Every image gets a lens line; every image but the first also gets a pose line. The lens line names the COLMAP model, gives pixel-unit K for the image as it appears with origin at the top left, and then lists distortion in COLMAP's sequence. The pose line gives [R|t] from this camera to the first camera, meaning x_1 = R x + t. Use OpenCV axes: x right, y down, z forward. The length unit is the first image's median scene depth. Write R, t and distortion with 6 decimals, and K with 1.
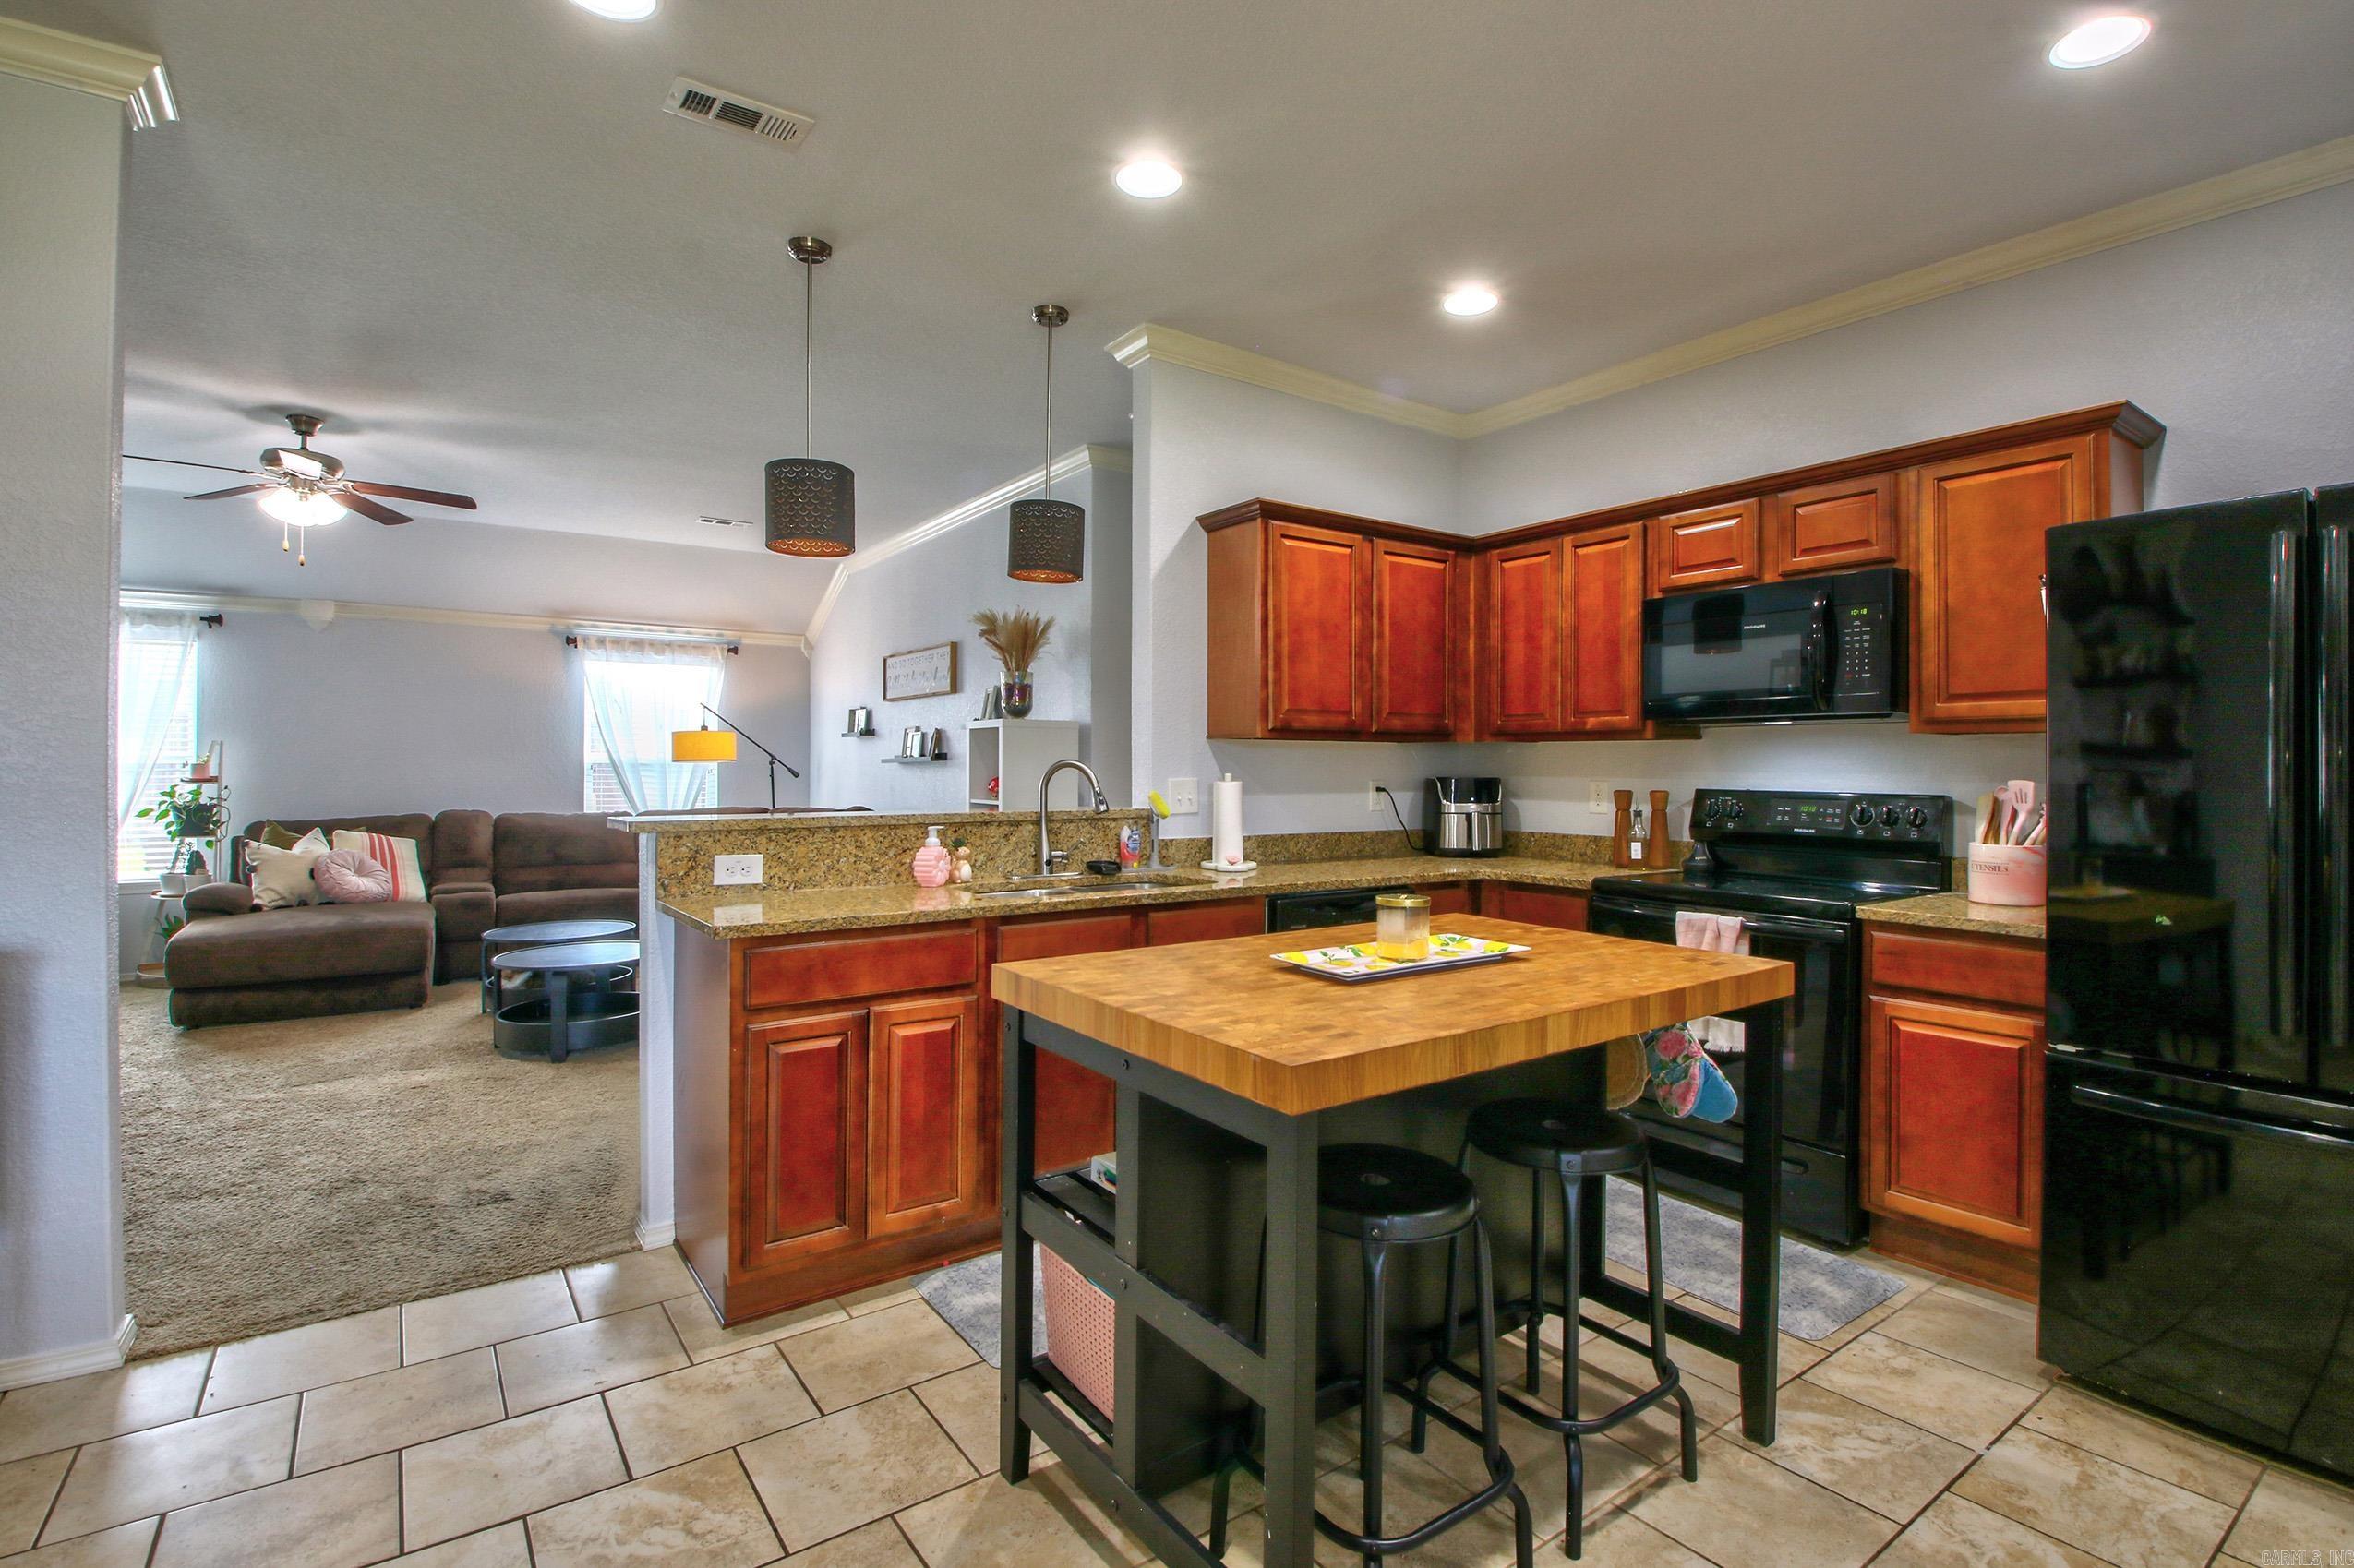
lens RADIAL K [[1090.8, 0, 1175.4], [0, 1090.8, 766.2], [0, 0, 1]] dist [0.023960, -0.034895]
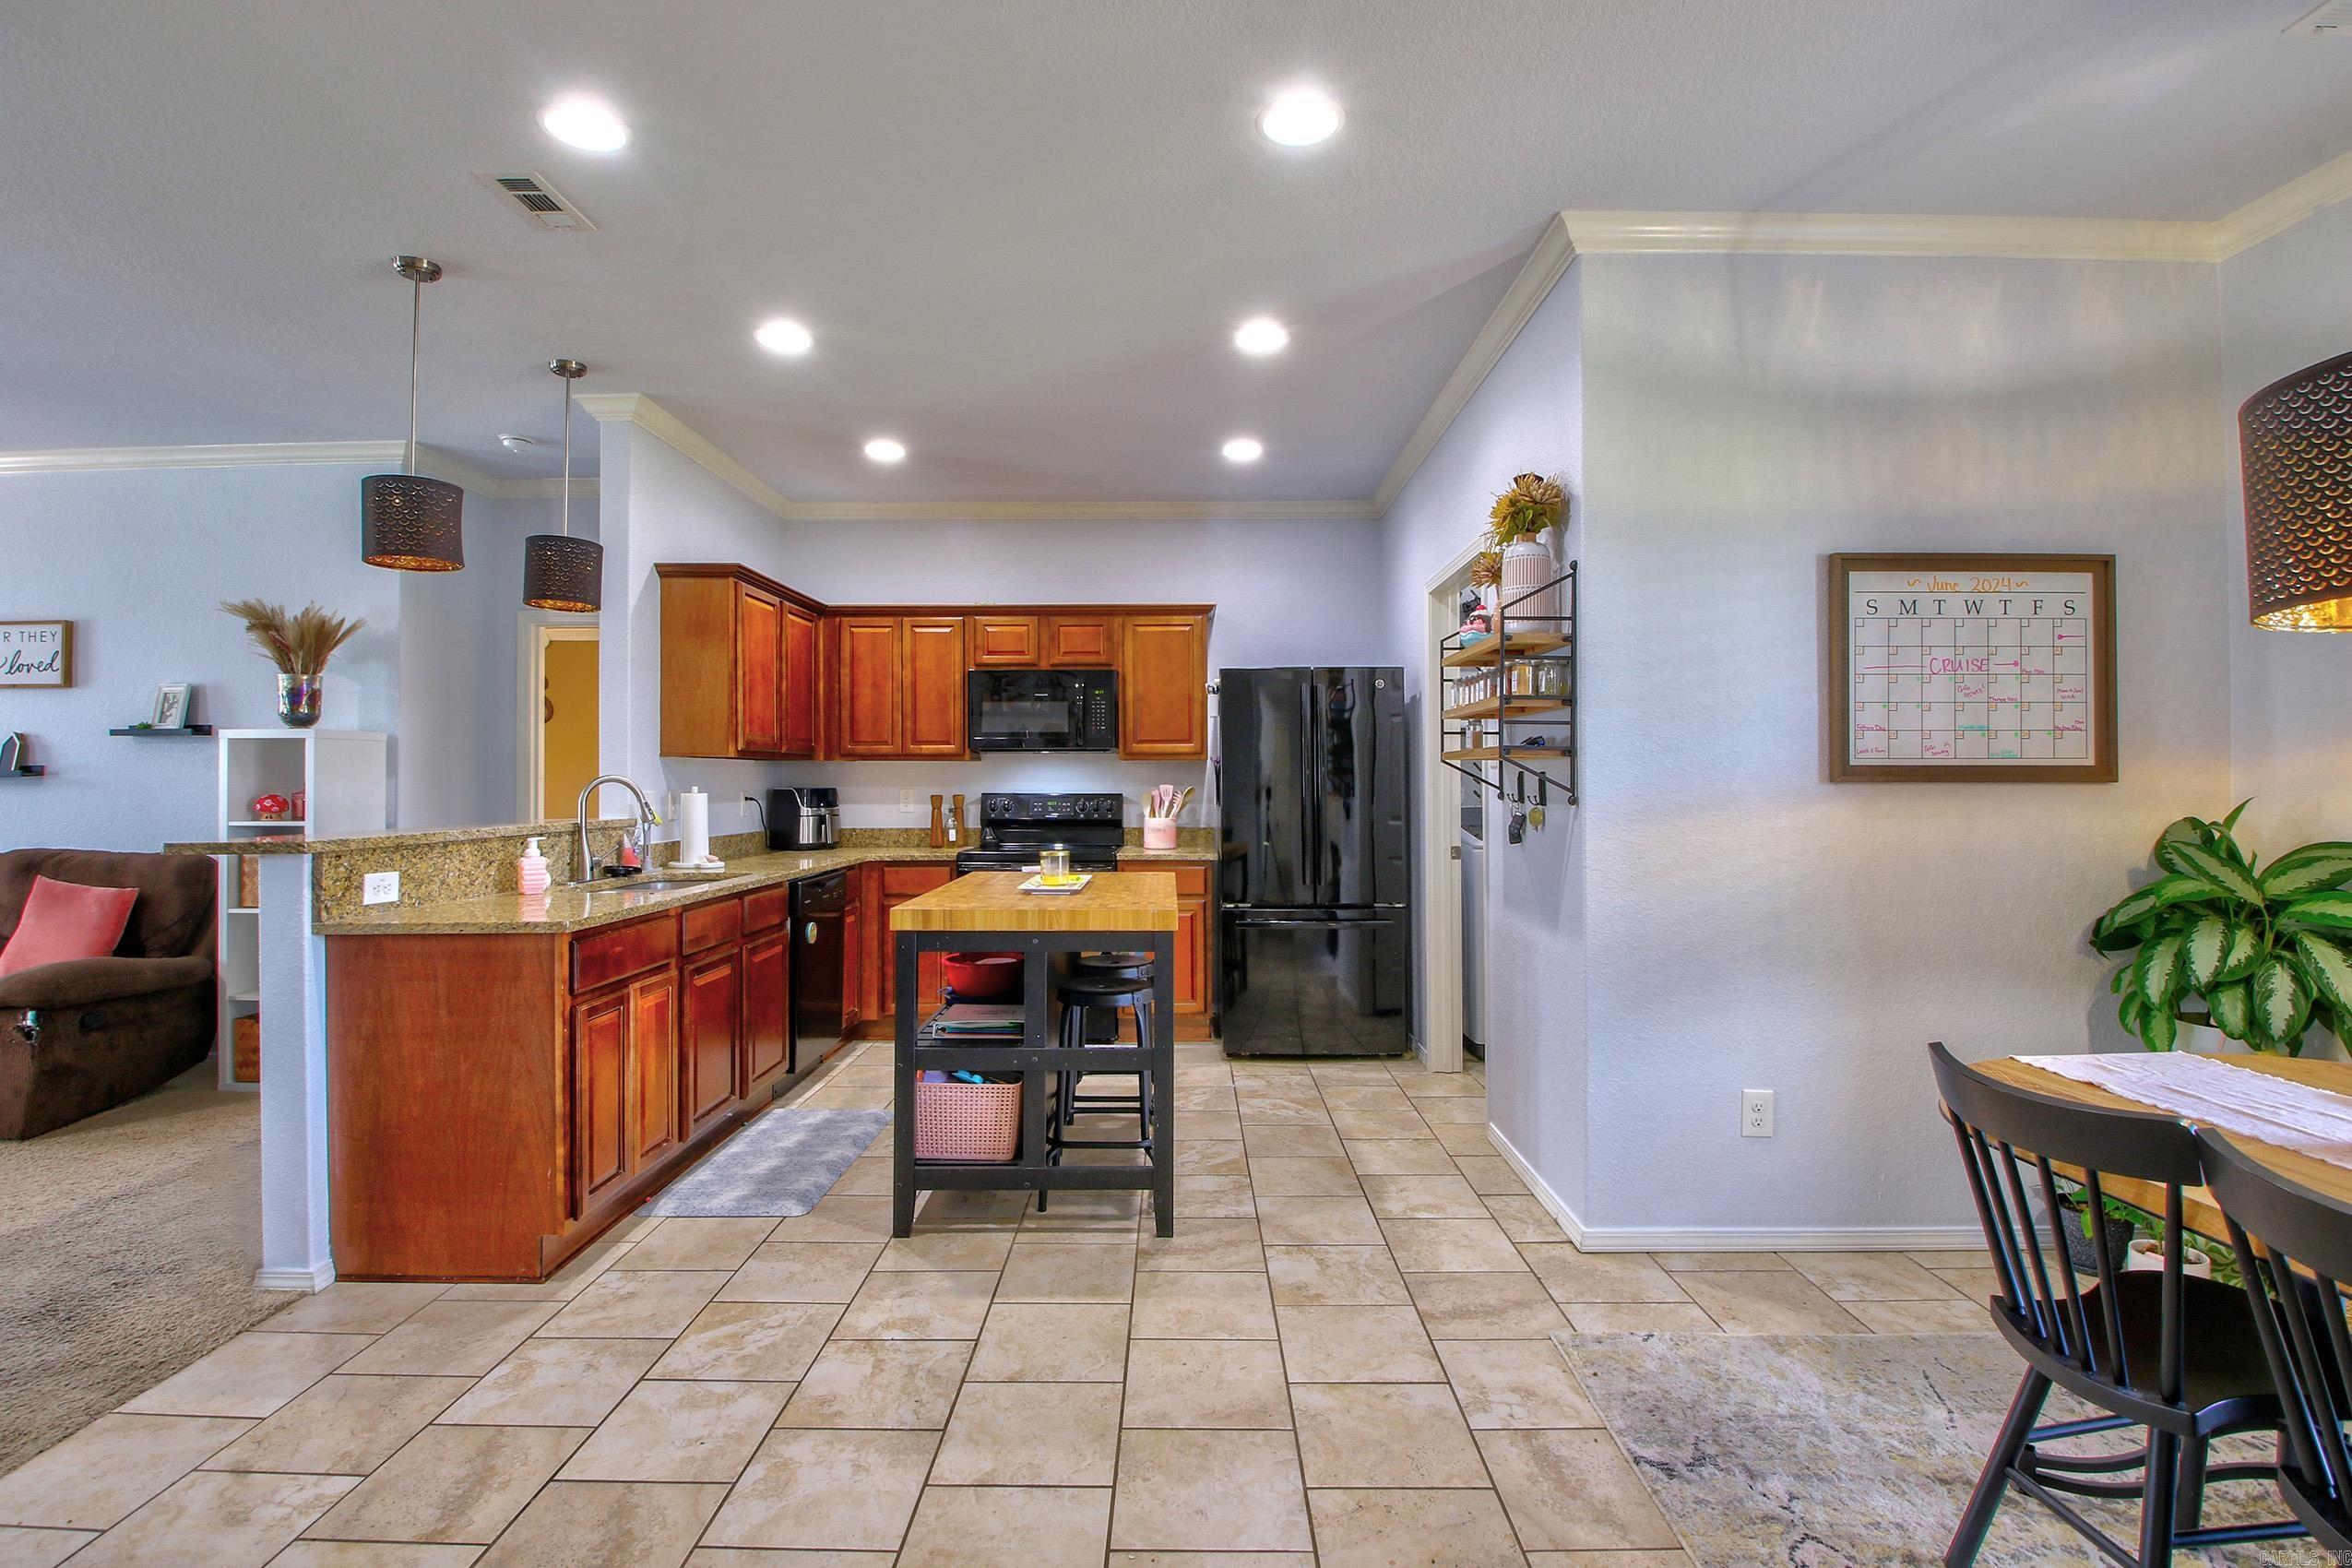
lens RADIAL K [[1089.8, 0, 1178.7], [0, 1089.8, 767.6], [0, 0, 1]] dist [0.013202, -0.026161]
pose [[0.583430, 0.003734, 0.812155, -0.379814], [0.005247, 0.999951, -0.008367, -0.000722], [-0.812147, 0.009143, 0.583382, -0.073828]]
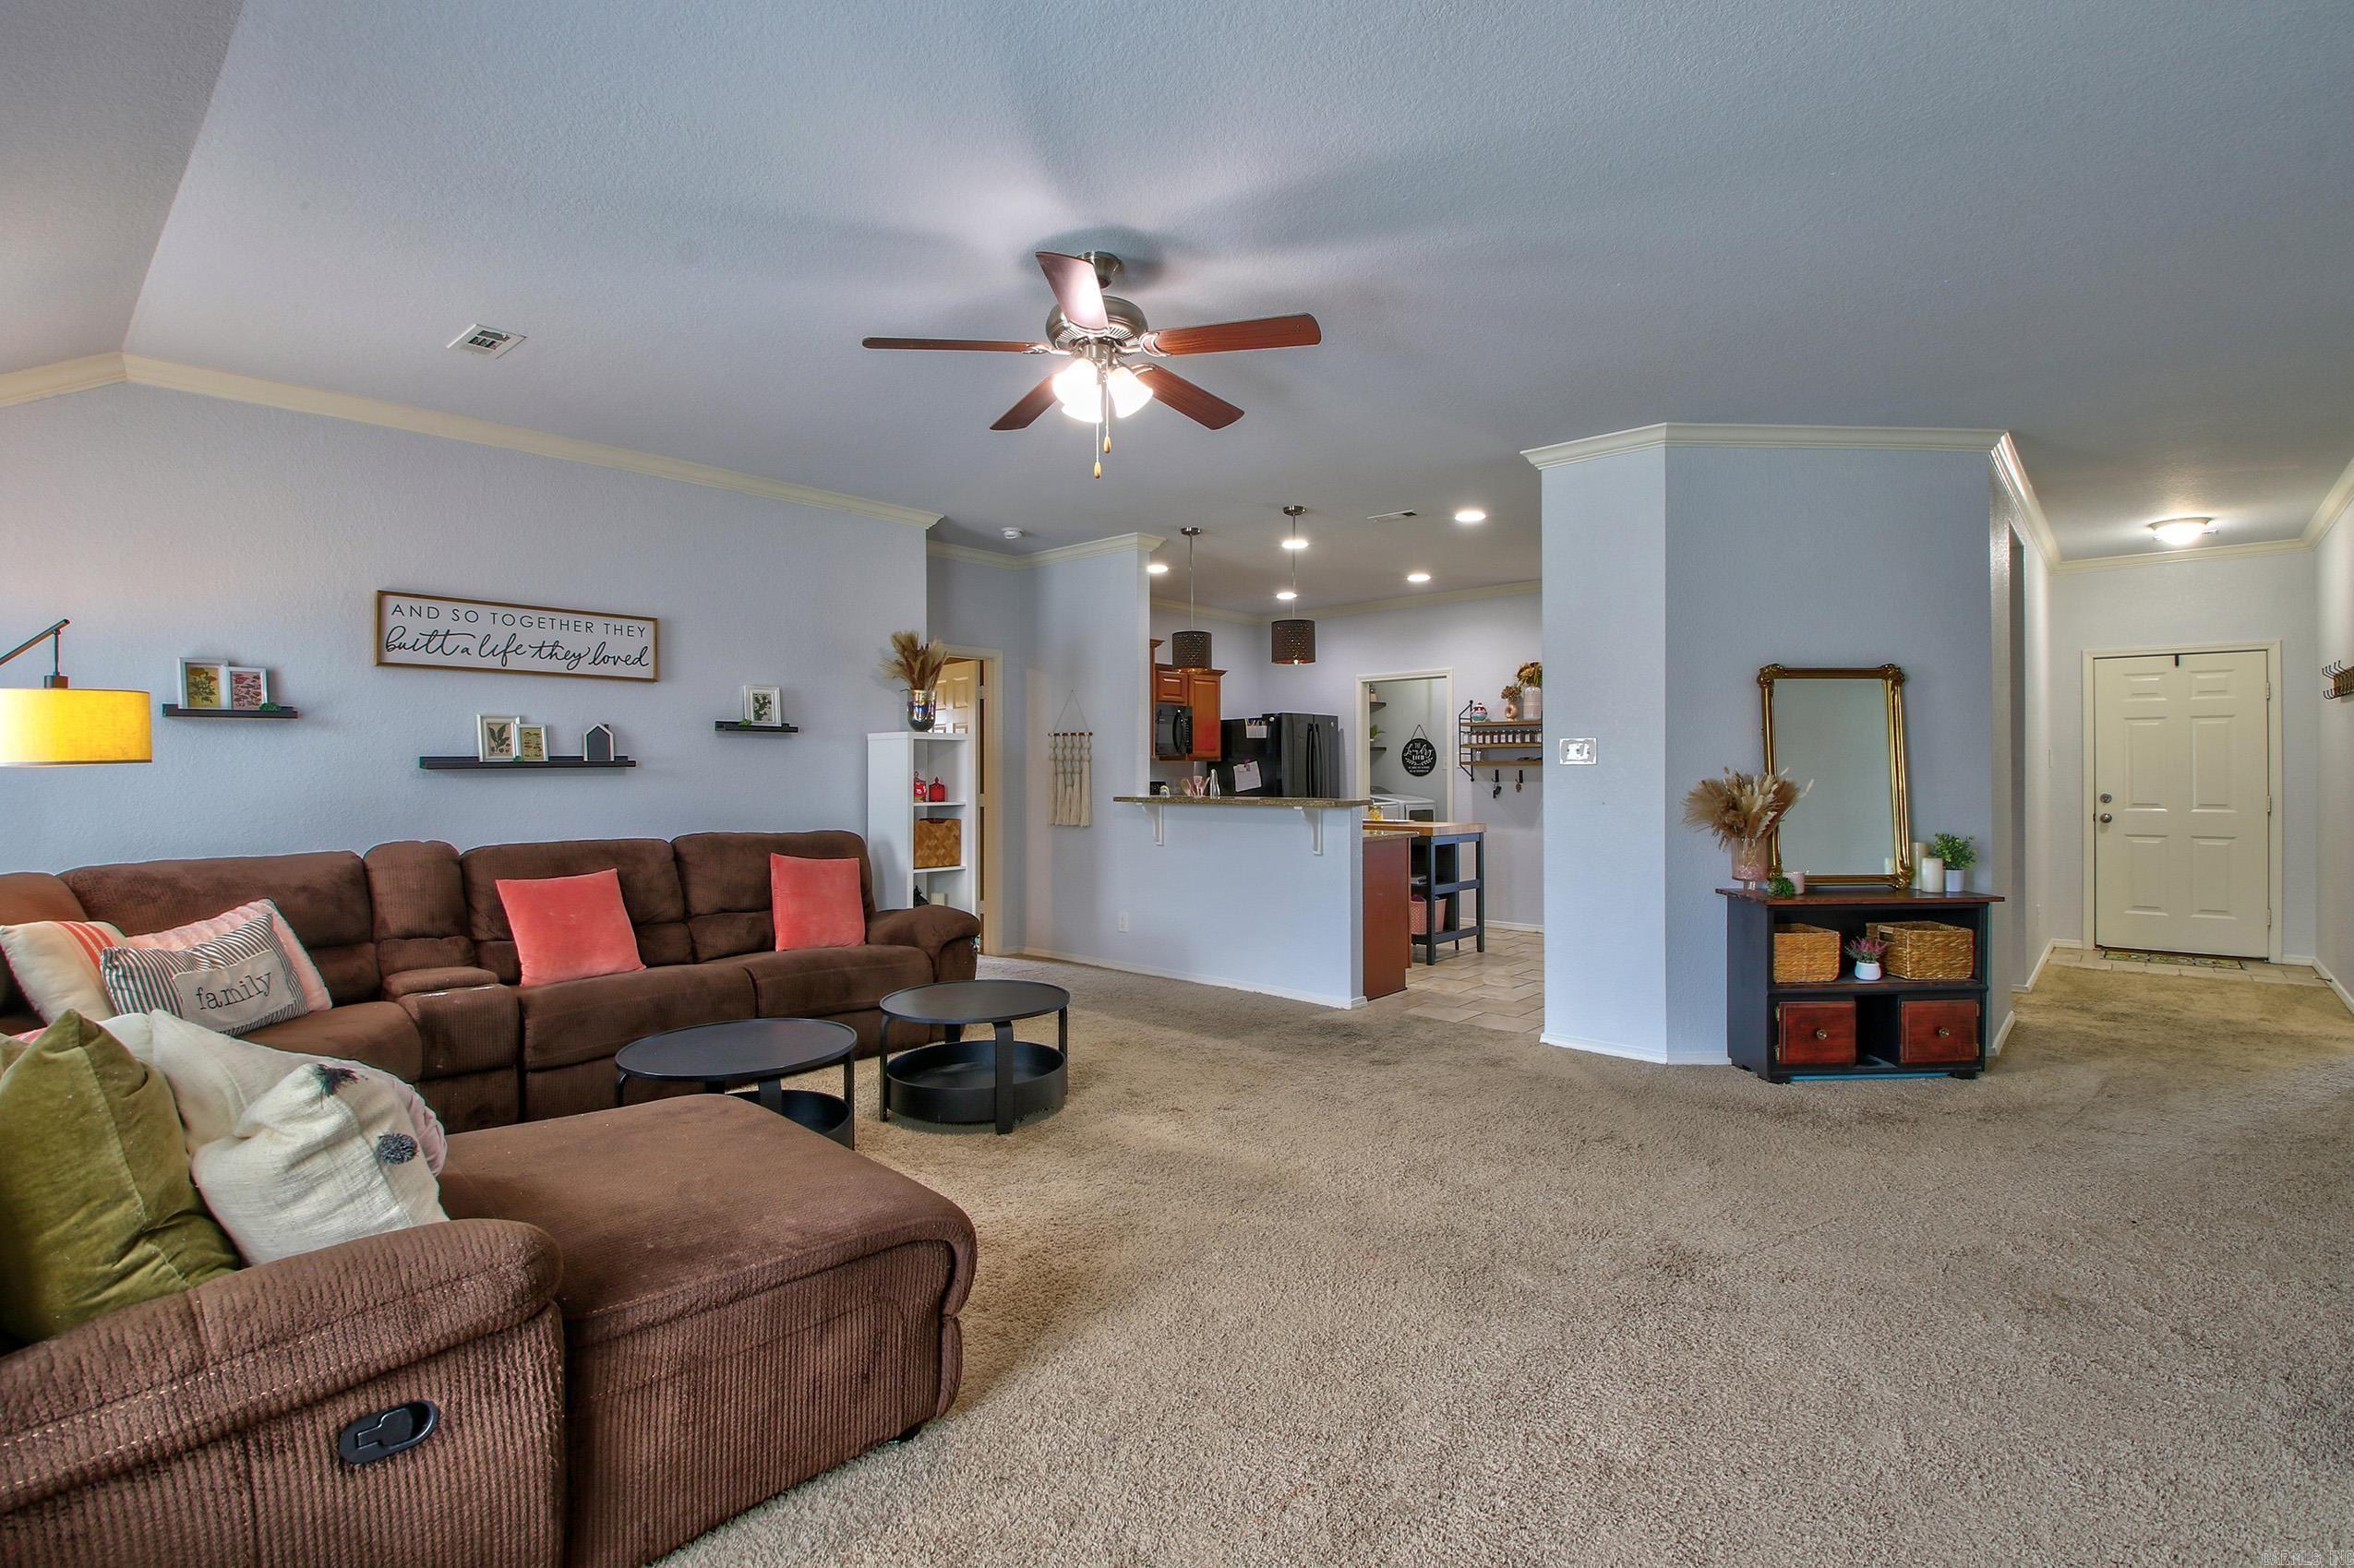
lens RADIAL K [[1090.8, 0, 1175.4], [0, 1090.8, 766.2], [0, 0, 1]] dist [0.023960, -0.034895]
pose [[-0.221551, 0.002817, 0.975145, -1.137399], [0.000294, 0.999996, -0.002822, -0.003213], [-0.975149, -0.000338, -0.221551, 0.852263]]
